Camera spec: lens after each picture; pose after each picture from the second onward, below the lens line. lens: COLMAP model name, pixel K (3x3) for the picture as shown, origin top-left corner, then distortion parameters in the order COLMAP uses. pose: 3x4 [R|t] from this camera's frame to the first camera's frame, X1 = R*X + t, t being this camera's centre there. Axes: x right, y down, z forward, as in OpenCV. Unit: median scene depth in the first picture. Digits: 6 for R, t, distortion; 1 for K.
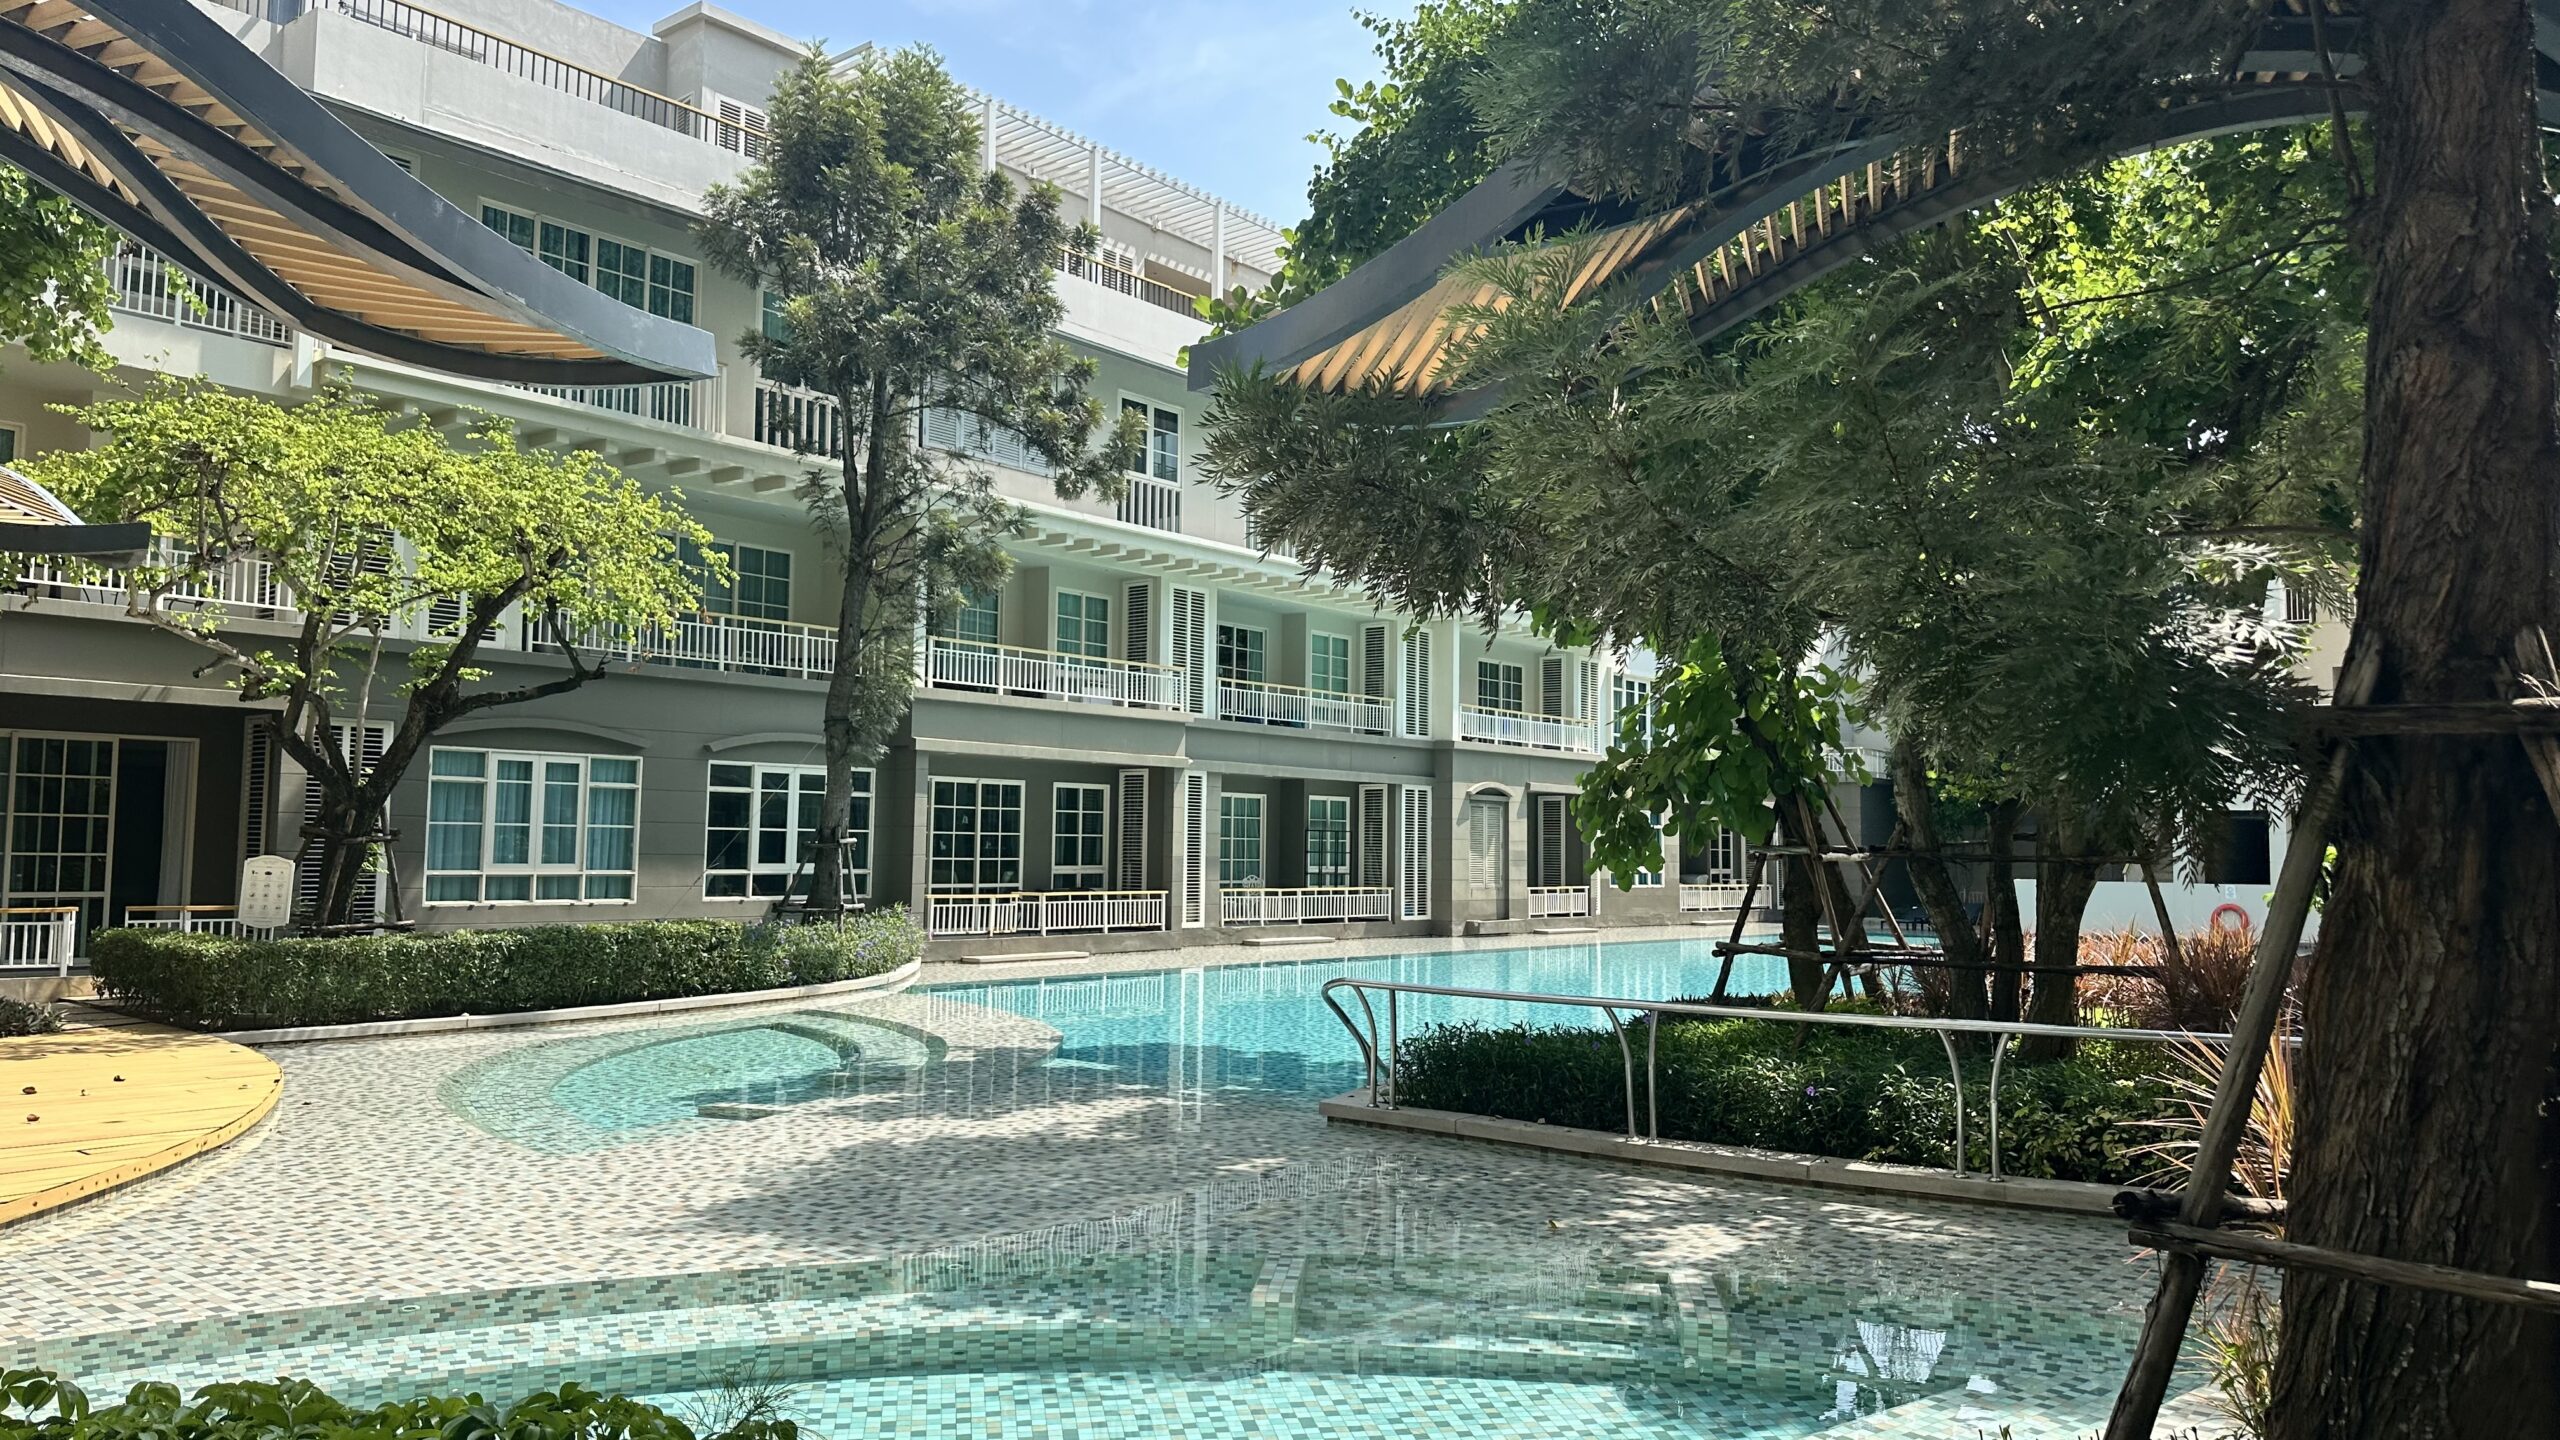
lens RADIAL K [[1878.2, 0, 1273.4], [0, 1878.2, 724.1], [0, 0, 1]] dist [0.063283, -0.037802]
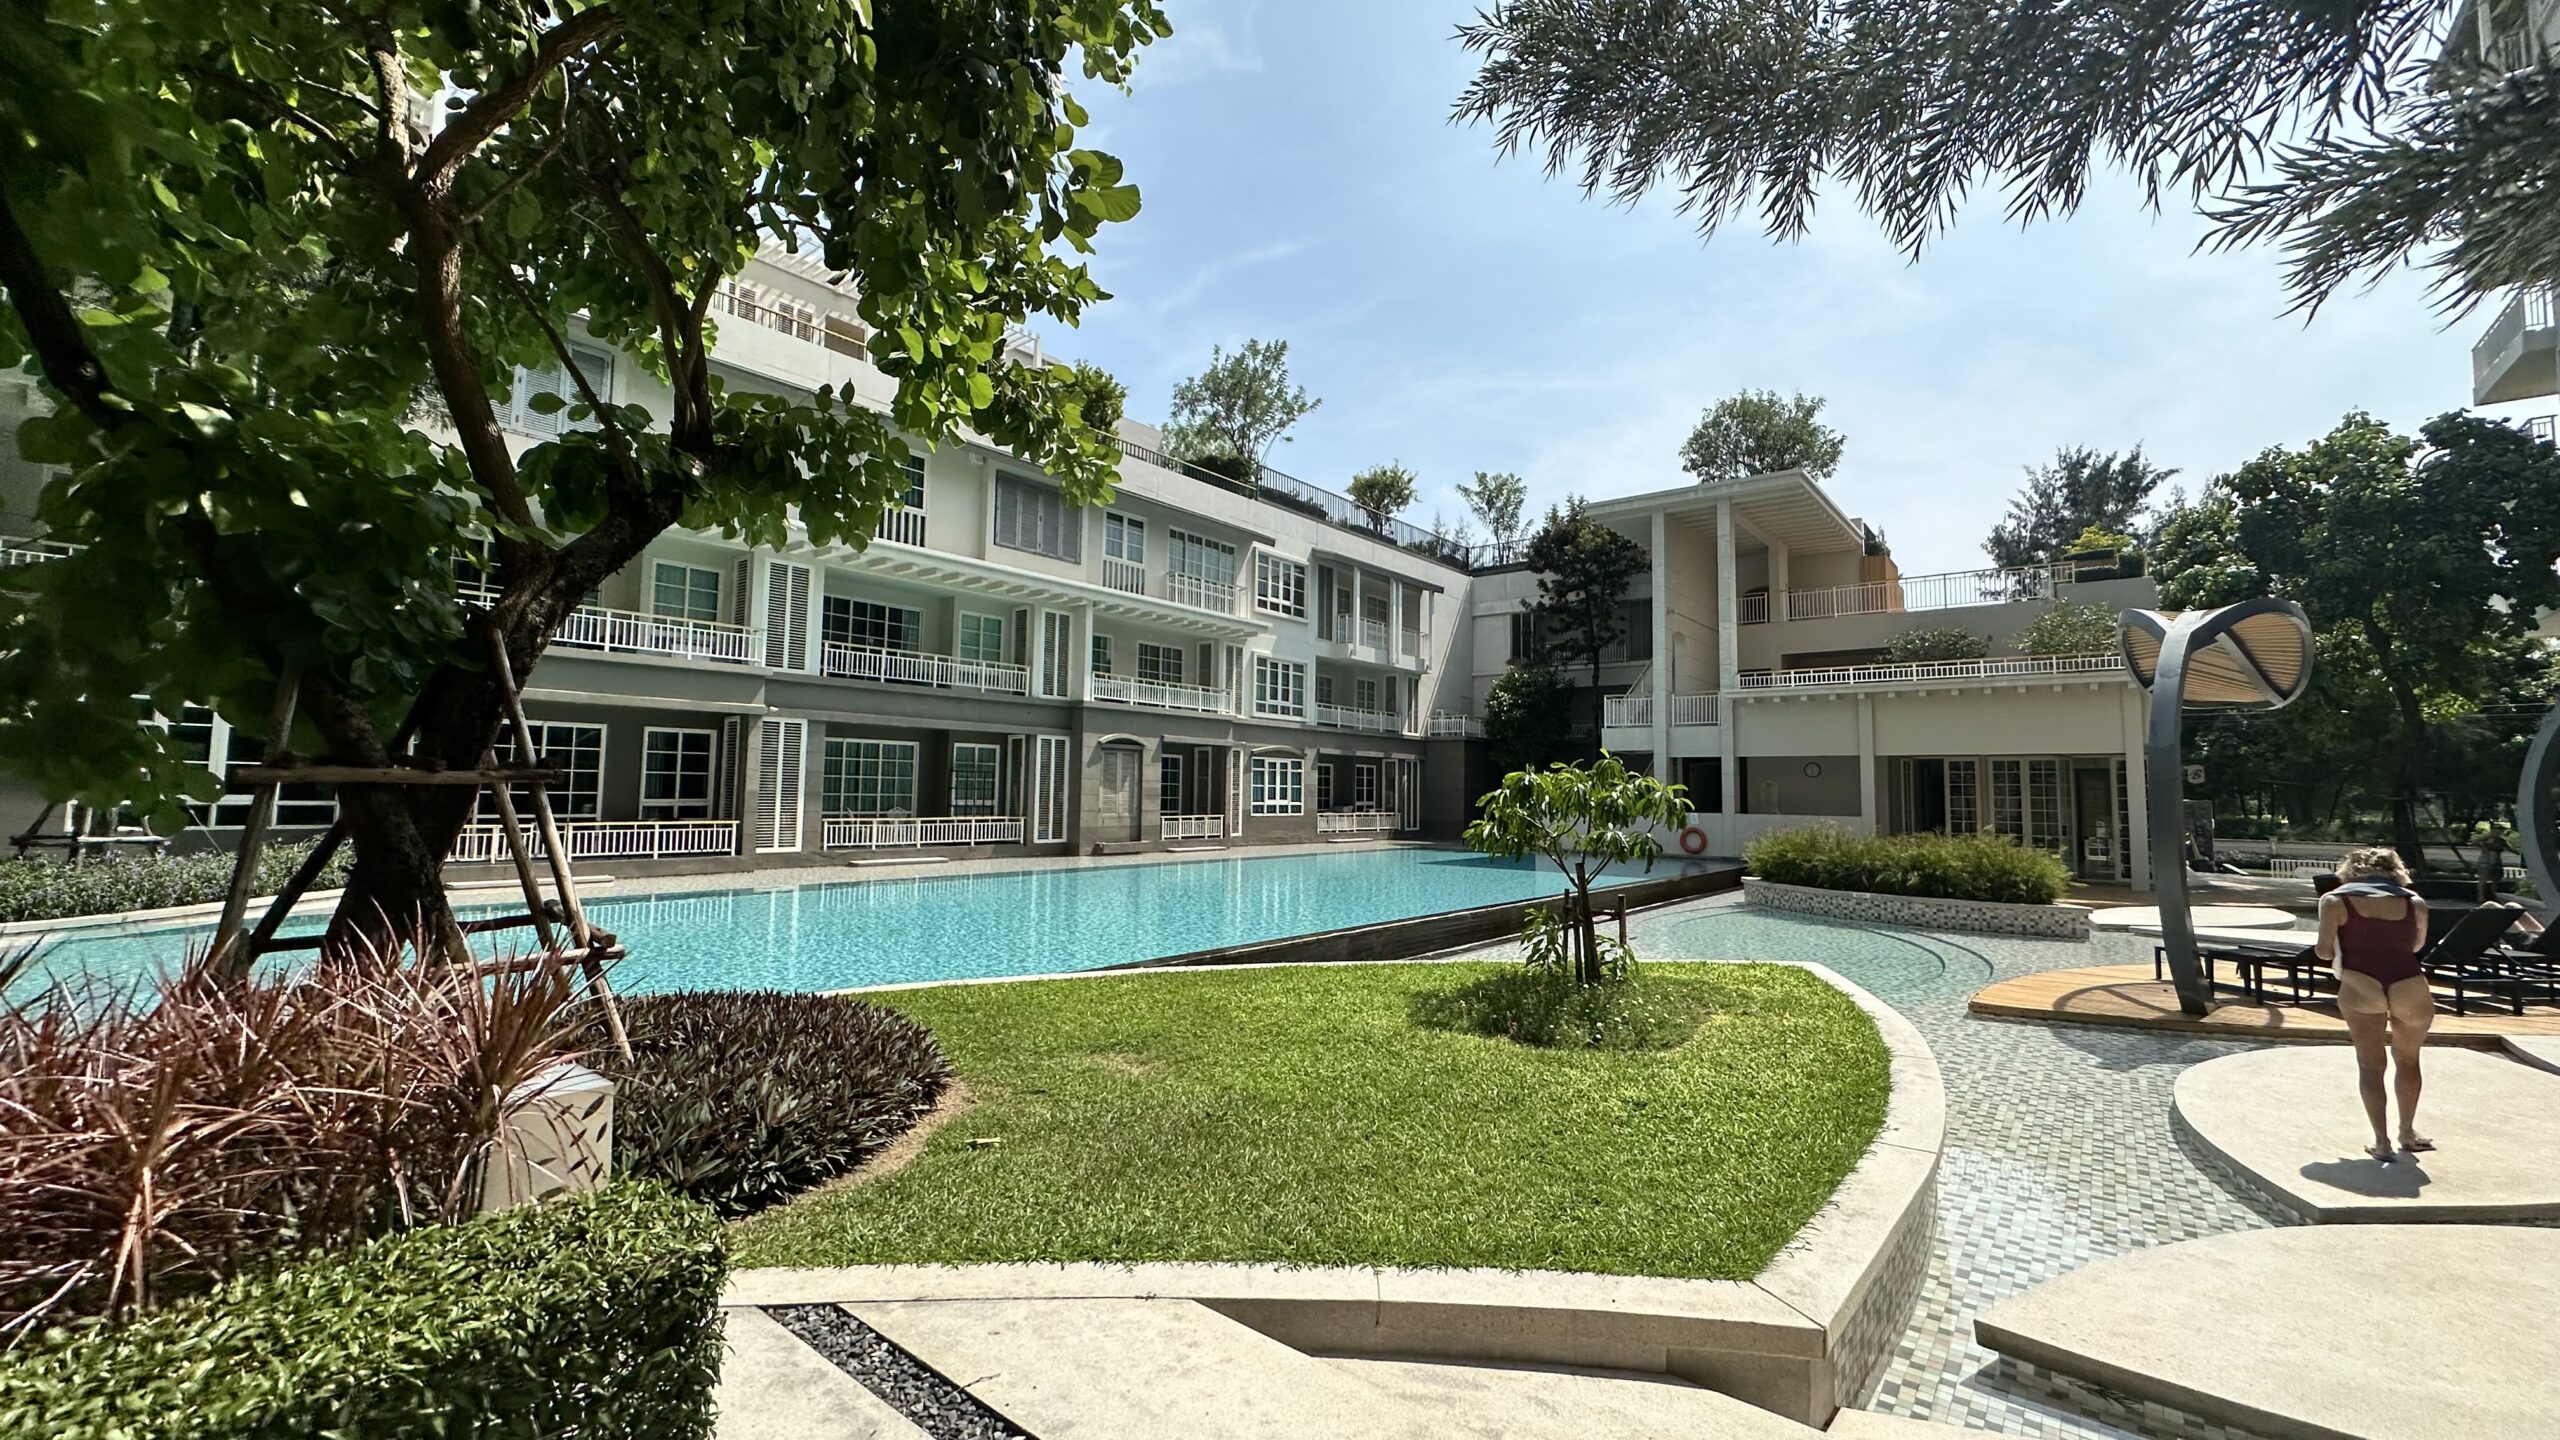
lens RADIAL K [[1055.4, 0, 1282.7], [0, 1055.4, 711.2], [0, 0, 1]] dist [0.002650, -0.000524]
pose [[0.999991, 0.000799, 0.004133, 0.369117], [-0.000761, 0.999957, -0.009203, 0.036736], [-0.004140, 0.009200, 0.999949, 0.472989]]
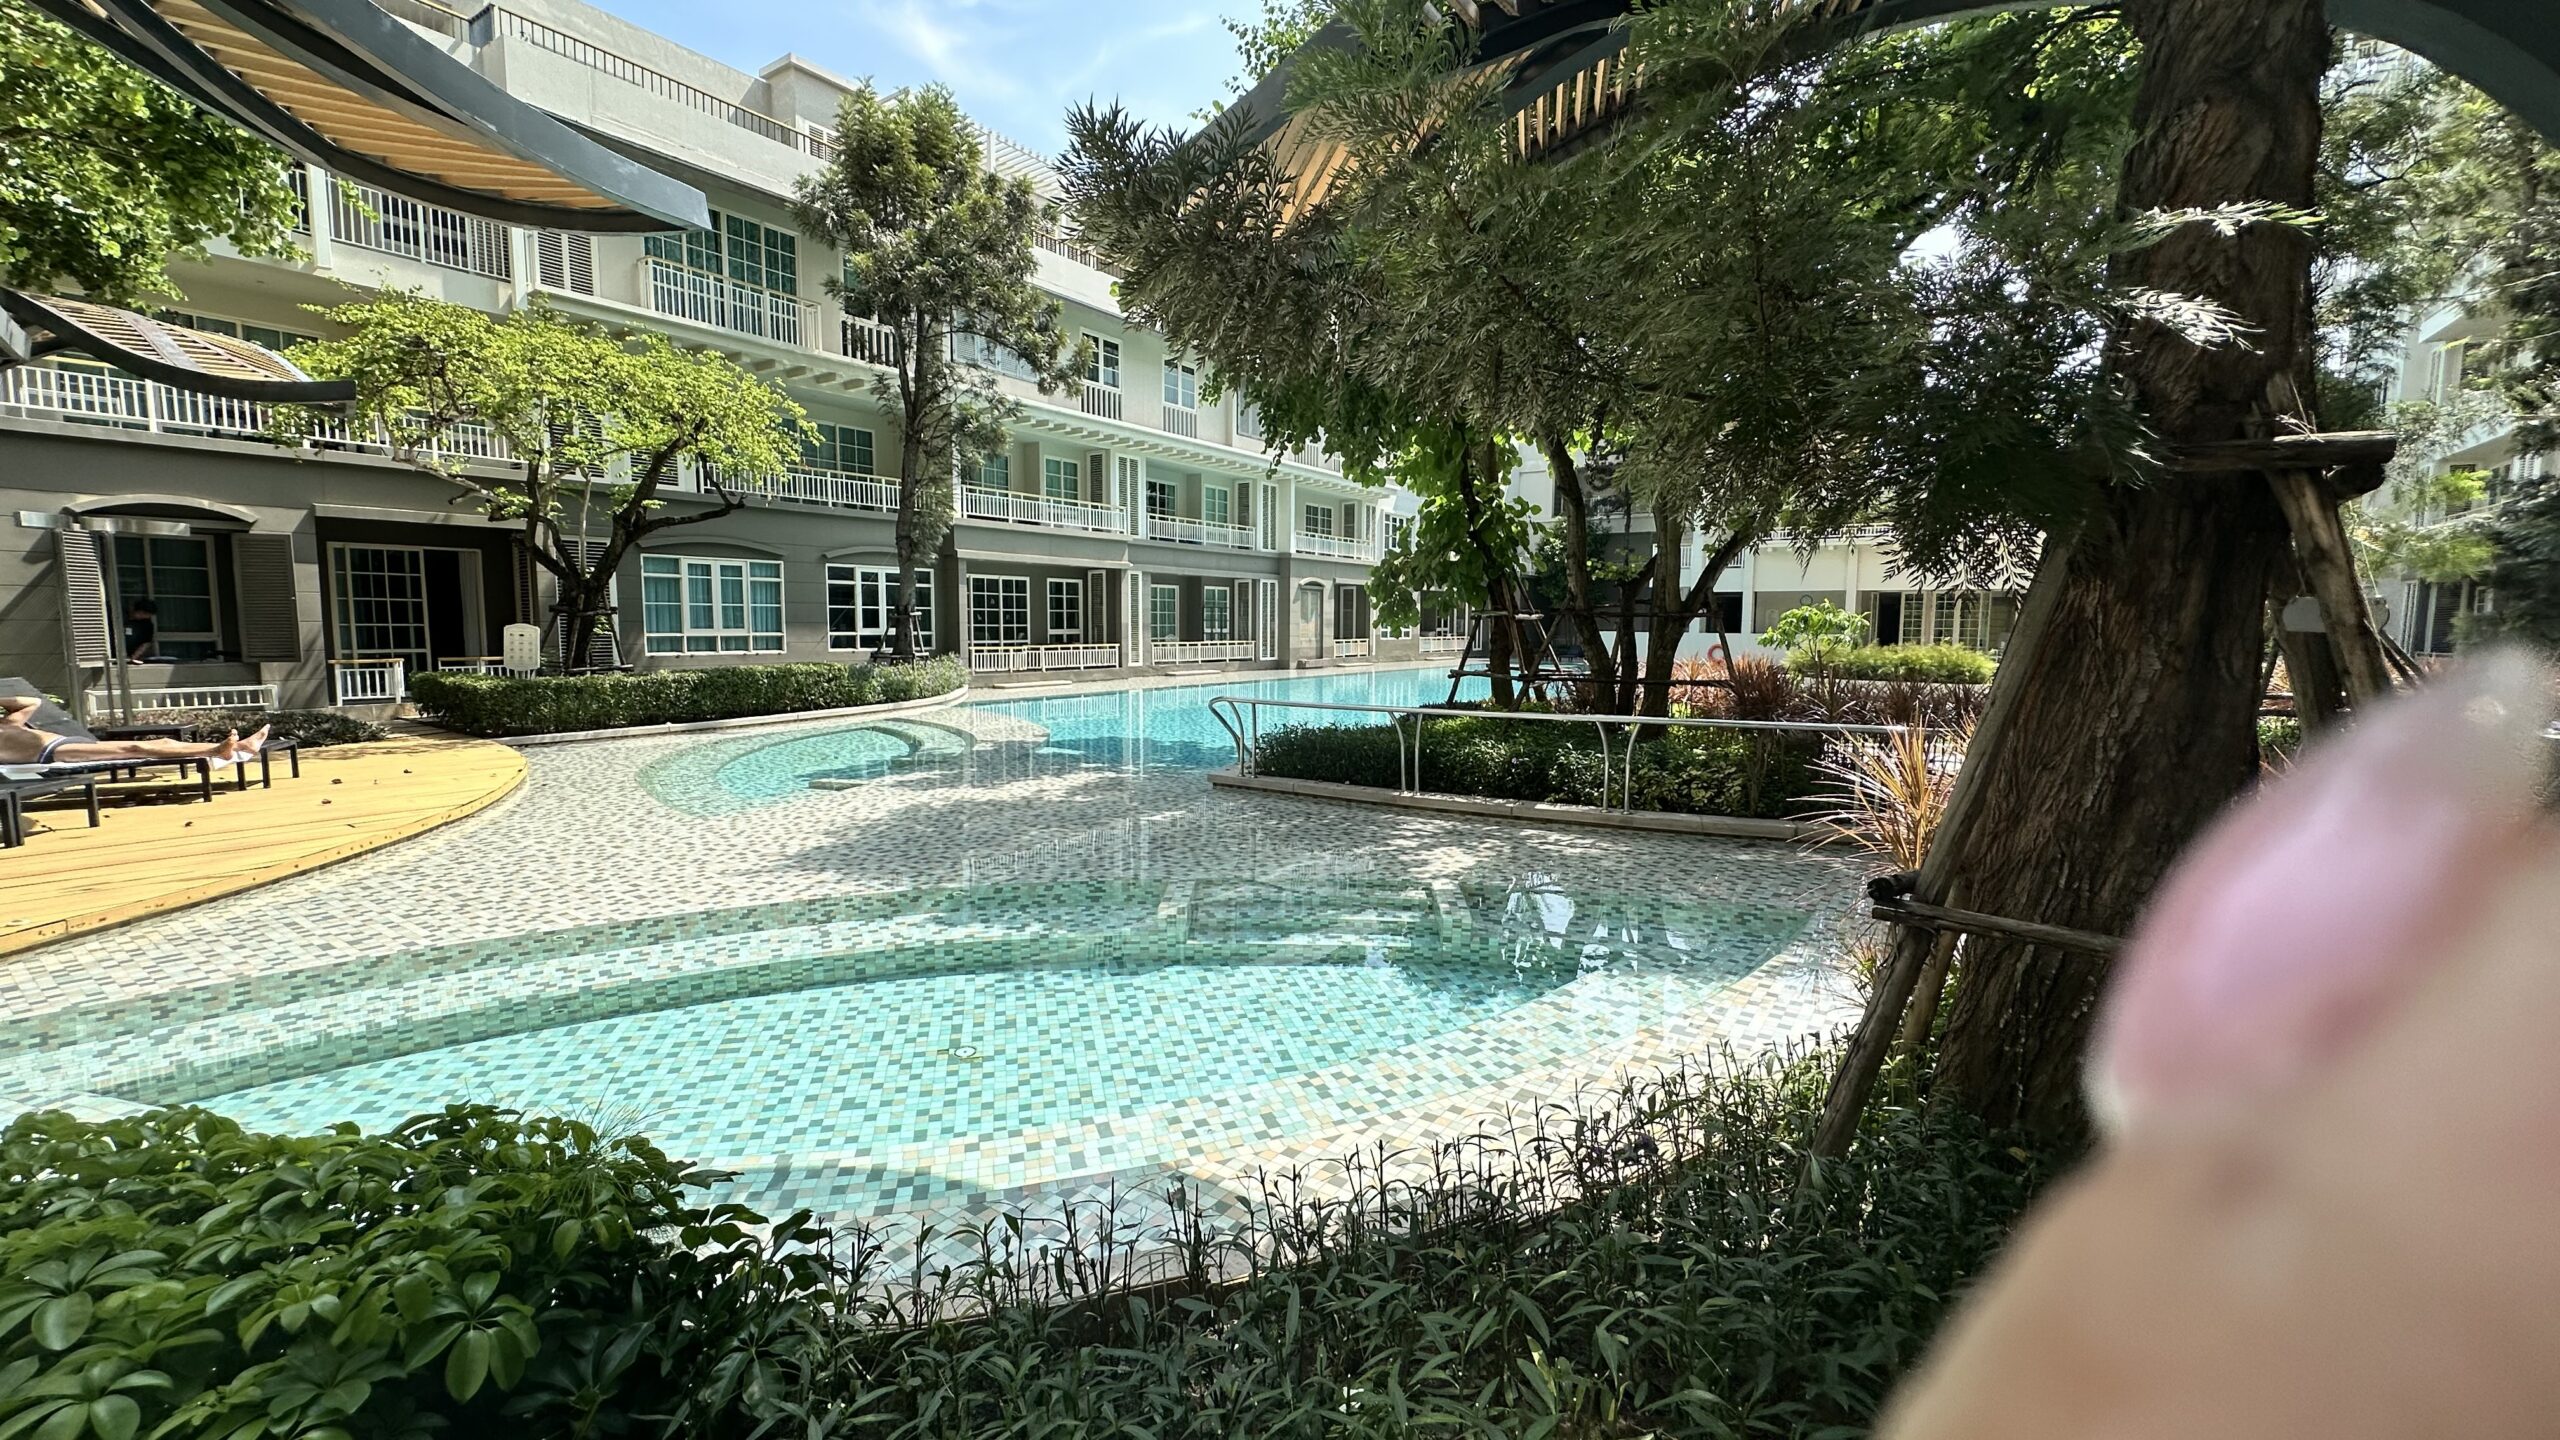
lens RADIAL K [[1055.4, 0, 1274.9], [0, 1055.4, 729.8], [0, 0, 1]] dist [0.002650, -0.000524]
pose [[0.996638, -0.016990, 0.080148, 0.006087], [0.003234, 0.985658, 0.168726, 0.009253], [-0.081865, -0.167899, 0.982399, 0.082756]]
